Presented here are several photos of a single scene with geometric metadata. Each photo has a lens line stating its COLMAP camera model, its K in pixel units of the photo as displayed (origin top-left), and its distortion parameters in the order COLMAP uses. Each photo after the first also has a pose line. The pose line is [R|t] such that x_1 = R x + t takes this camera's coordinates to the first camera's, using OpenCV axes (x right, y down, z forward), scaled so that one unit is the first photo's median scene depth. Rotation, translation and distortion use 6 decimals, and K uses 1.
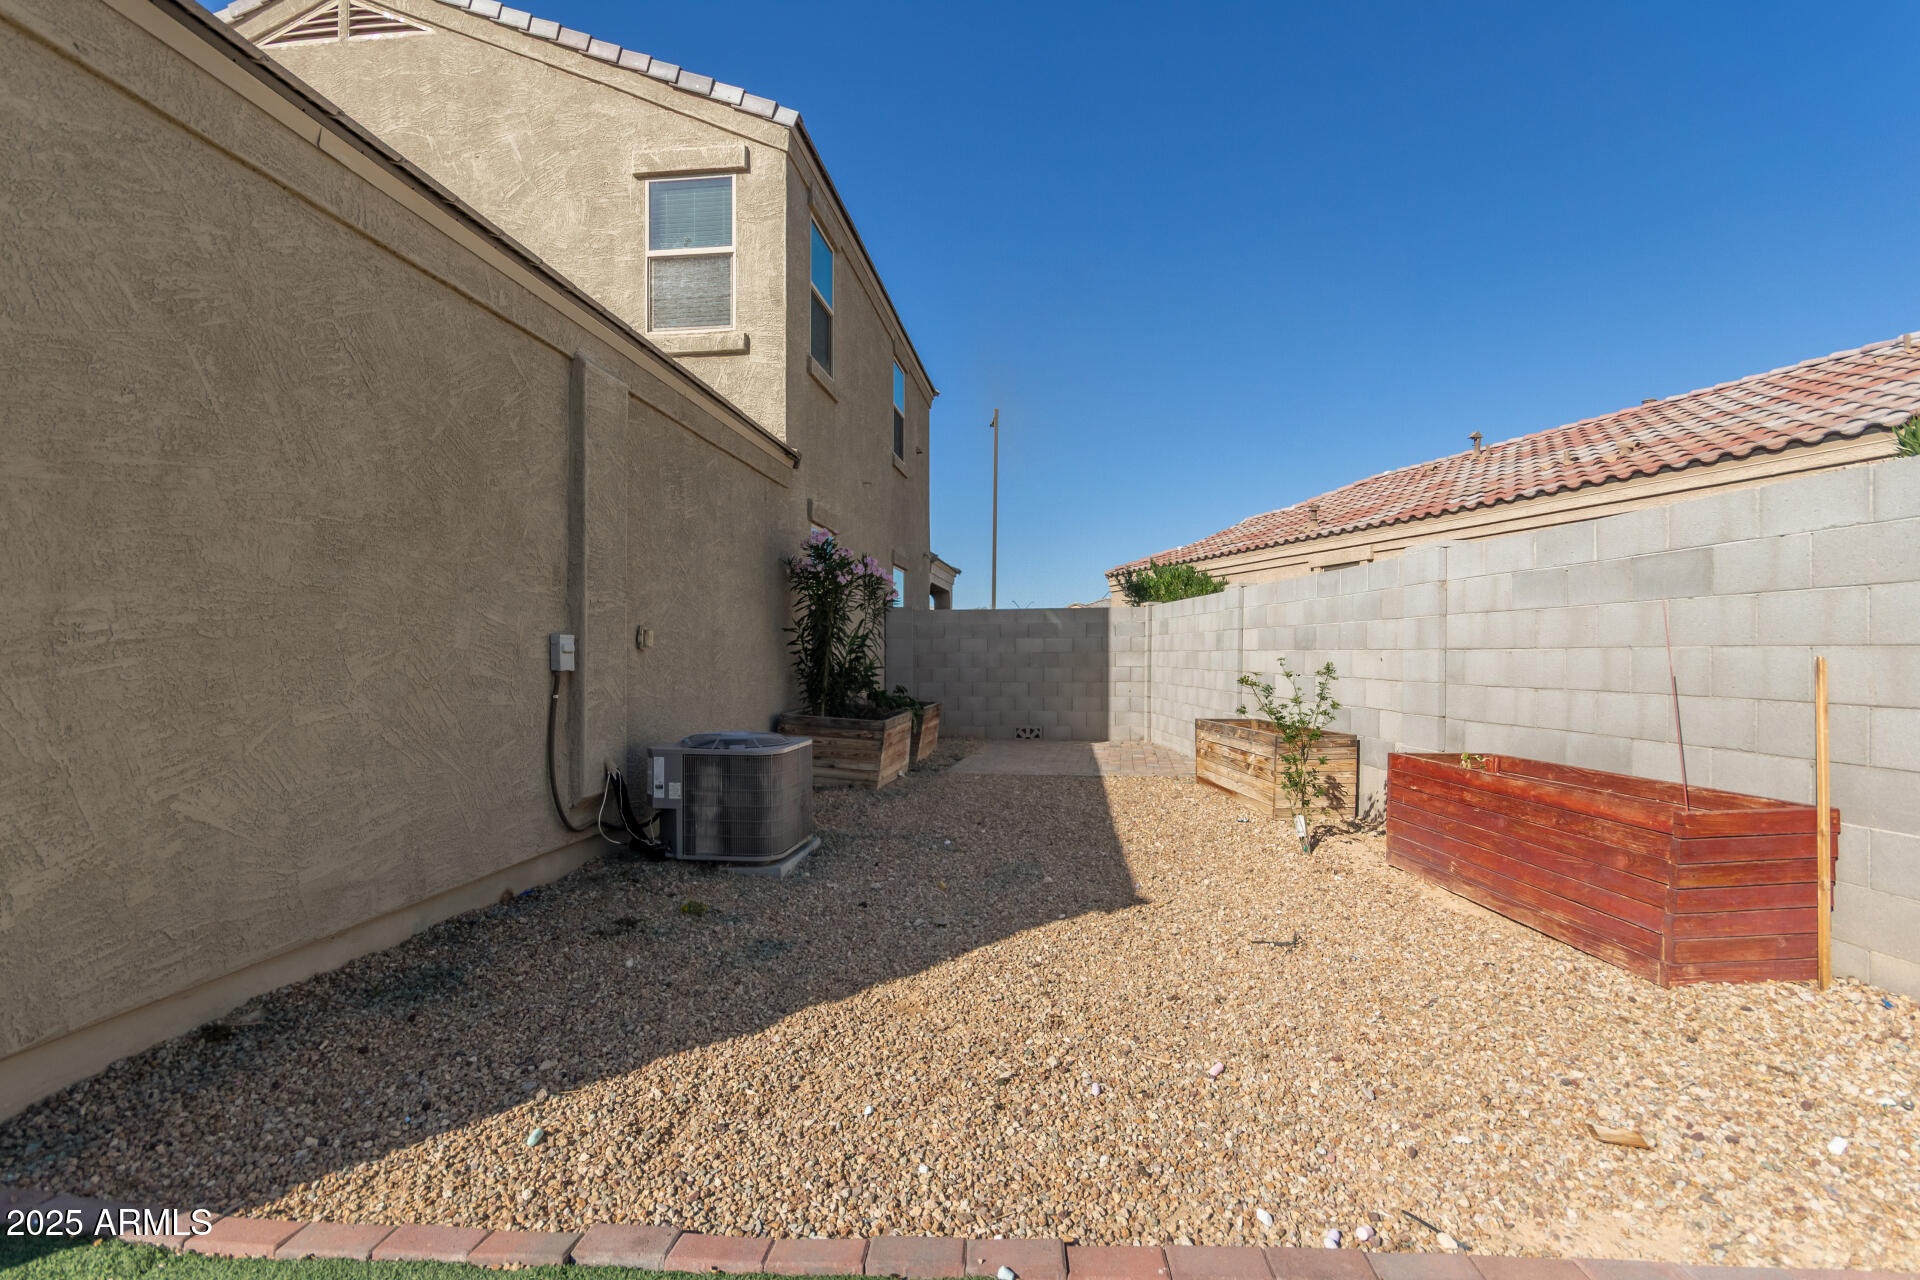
lens RADIAL K [[888.6, 0, 963.4], [0, 888.6, 650.8], [0, 0, 1]] dist [0.005260, 0.000722]
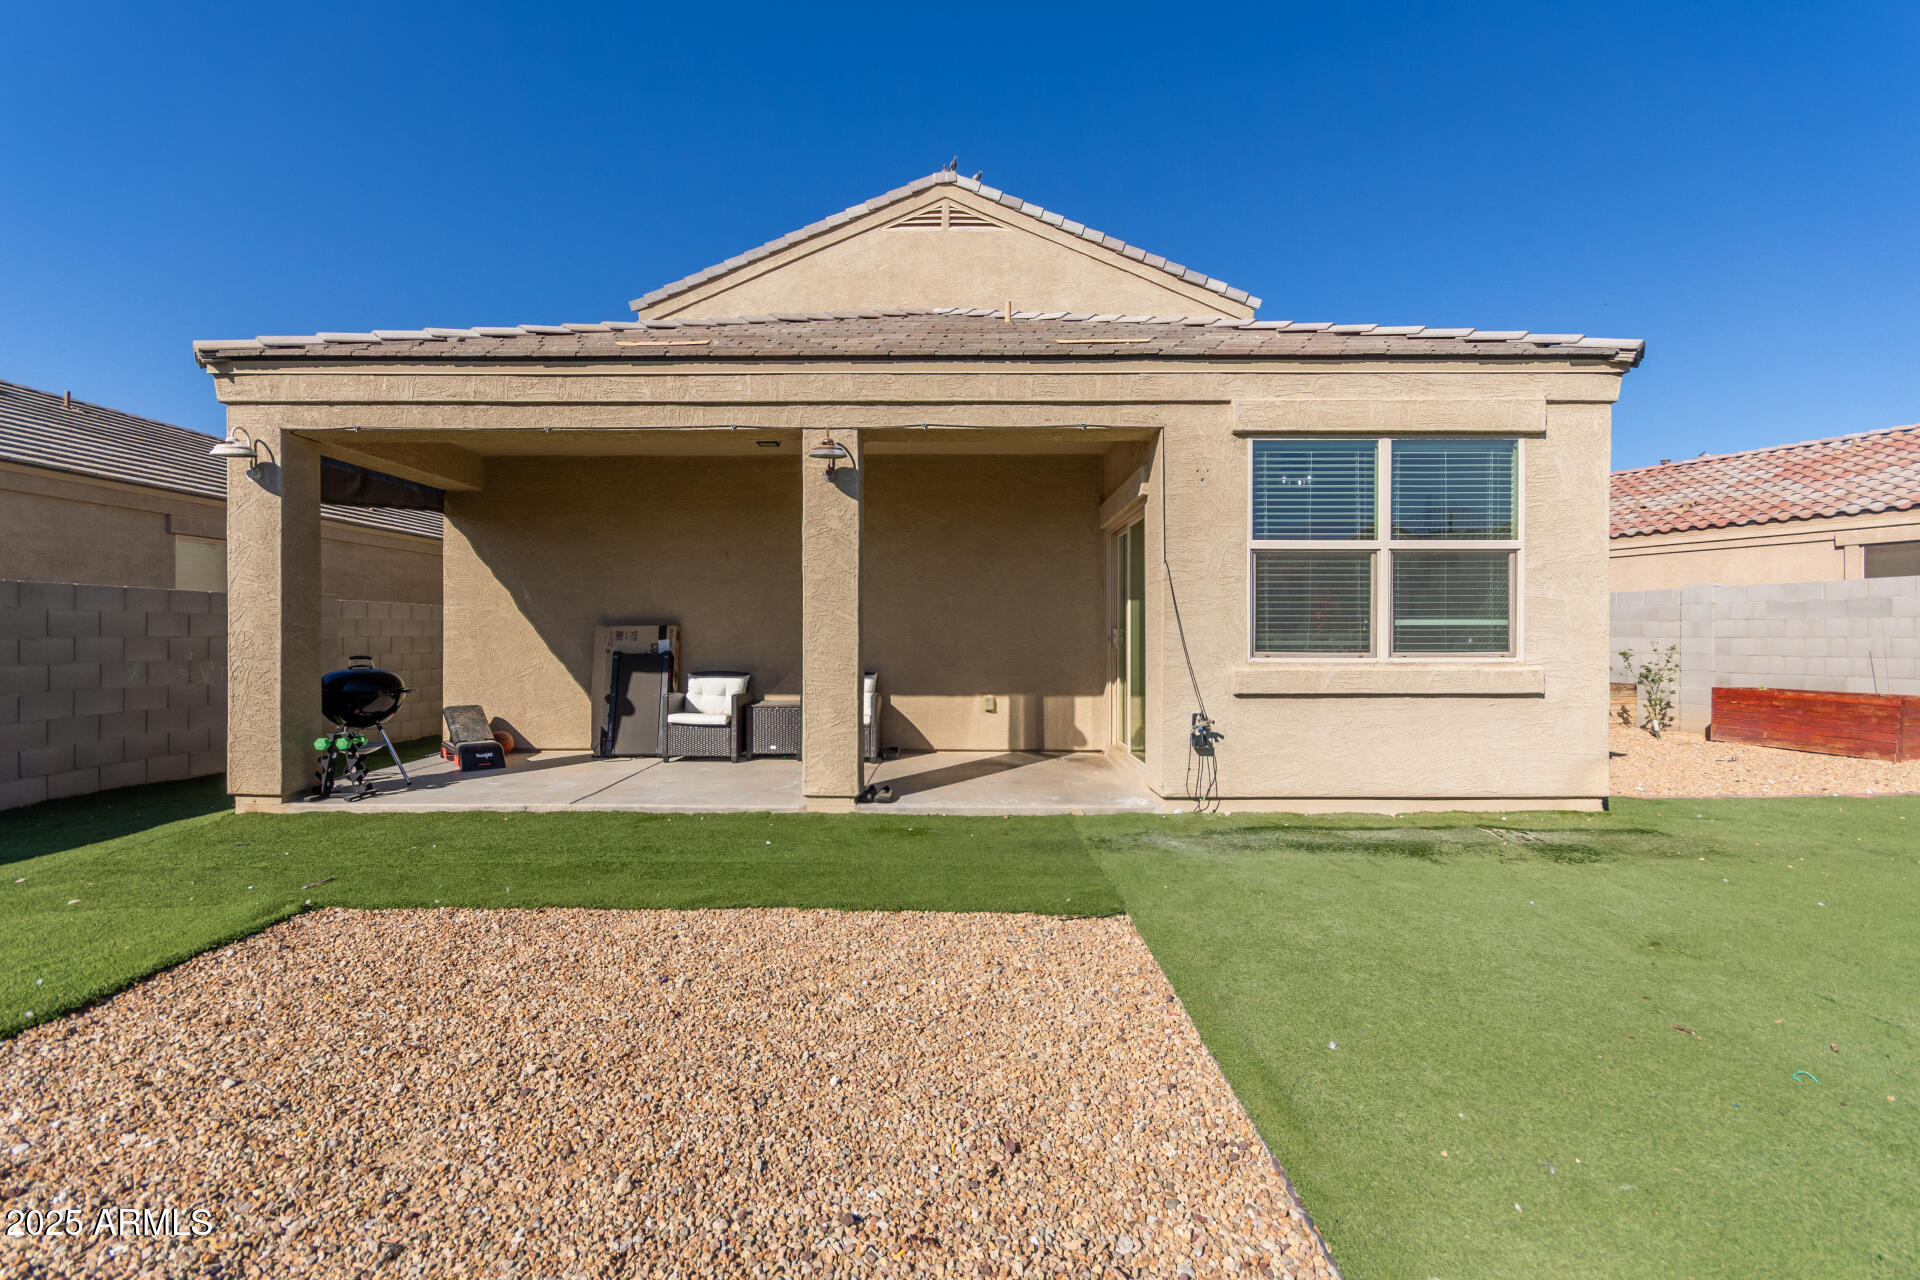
lens RADIAL K [[899.9, 0, 960.0], [0, 899.9, 640.0], [0, 0, 1]] dist [0.014090, -0.000012]
pose [[0.993559, -0.000154, 0.113319, -0.902193], [-0.000712, 0.999971, 0.007602, -0.007030], [-0.113317, -0.007634, 0.993530, -0.549156]]
